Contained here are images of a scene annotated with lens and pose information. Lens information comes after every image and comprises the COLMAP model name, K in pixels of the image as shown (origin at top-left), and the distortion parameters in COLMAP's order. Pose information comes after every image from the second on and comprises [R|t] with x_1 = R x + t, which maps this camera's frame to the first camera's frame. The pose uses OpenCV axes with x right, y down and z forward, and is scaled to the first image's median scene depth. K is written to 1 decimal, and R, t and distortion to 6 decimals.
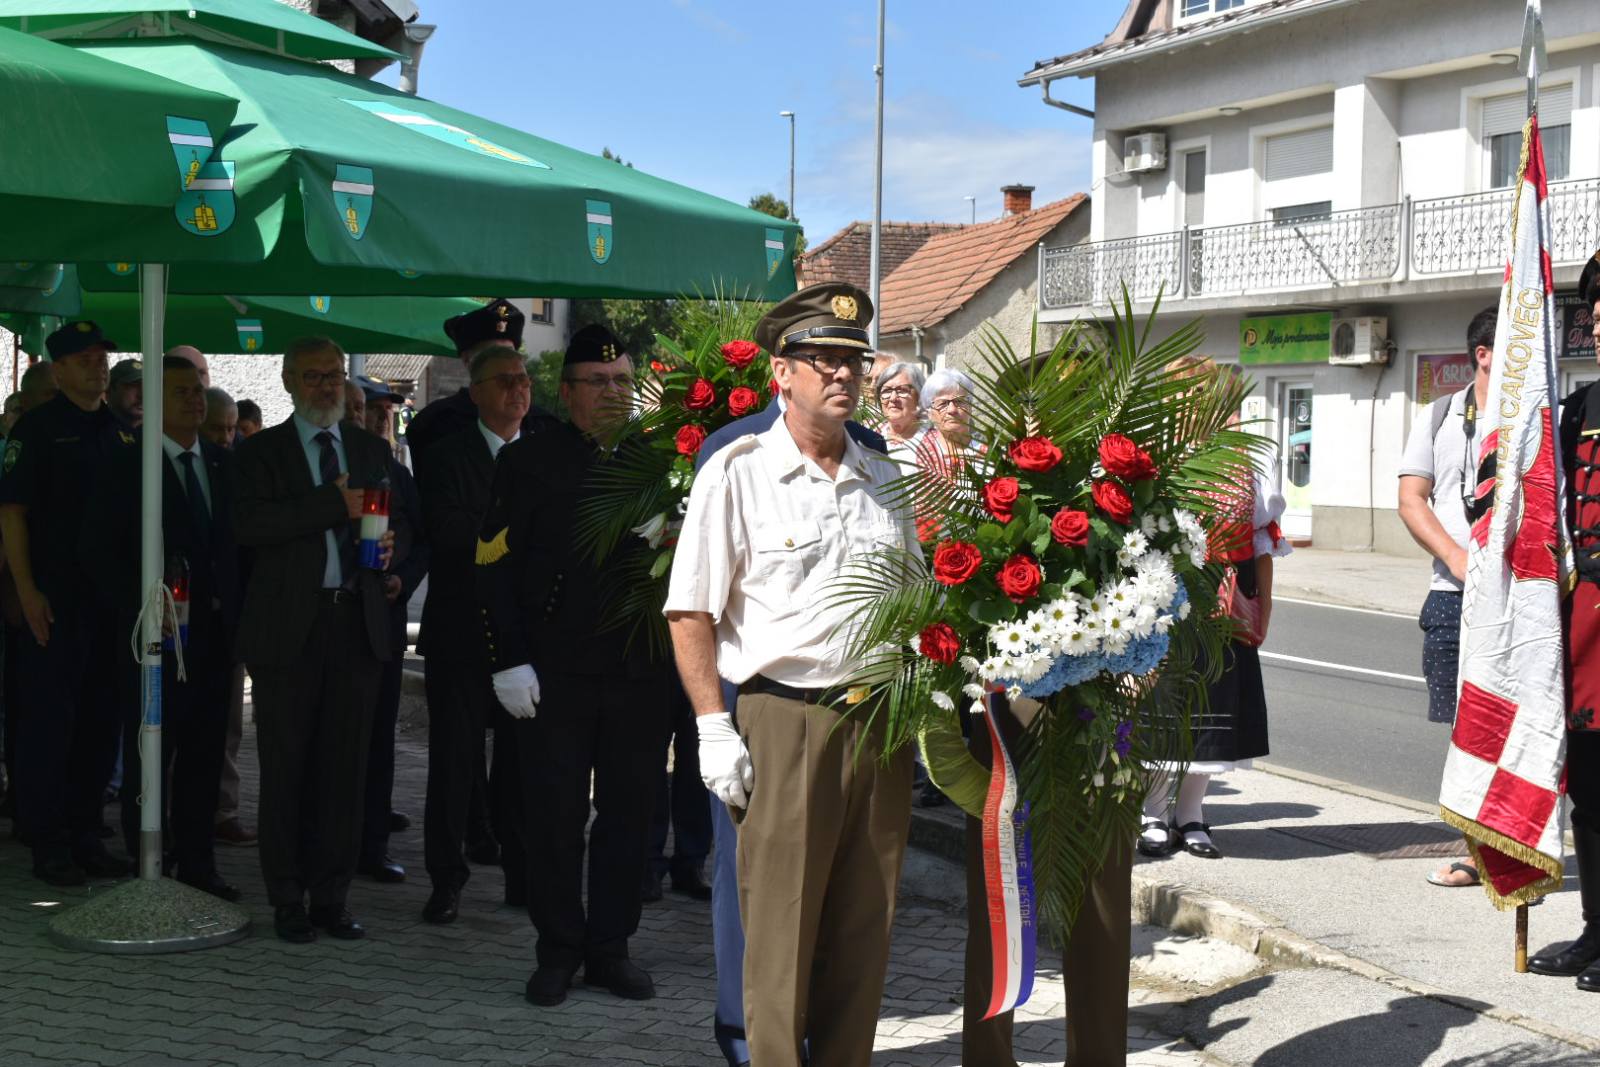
lens RADIAL K [[2585.9, 0, 800.0], [0, 2585.9, 533.5], [0, 0, 1]] dist [-0.009143, 0.001899]
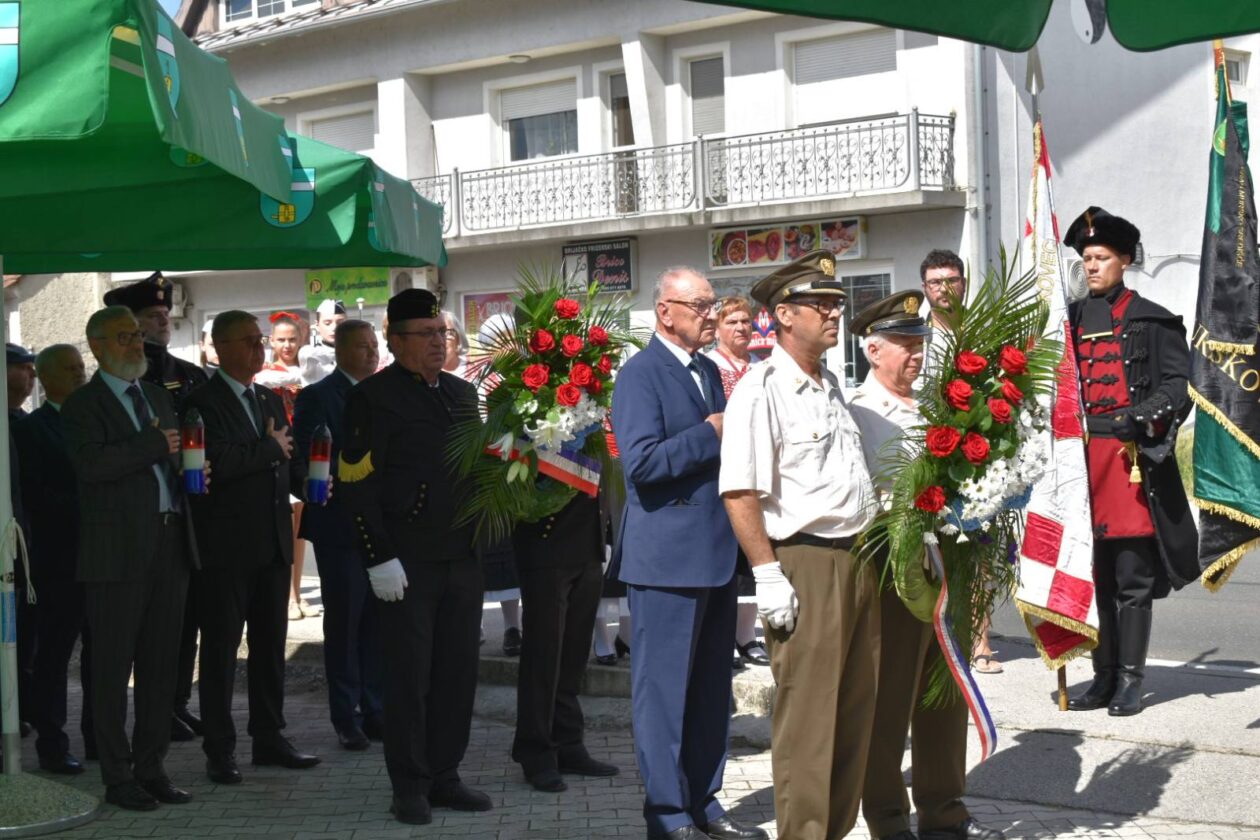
lens RADIAL K [[2237.4, 0, 618.3], [0, 2237.4, 421.8], [0, 0, 1]] dist [-0.018033, 0.192243]
pose [[0.911040, -0.061361, 0.407727, -0.450166], [0.067543, 0.997716, -0.000770, -0.007698], [-0.406748, 0.028241, 0.913104, -0.047270]]
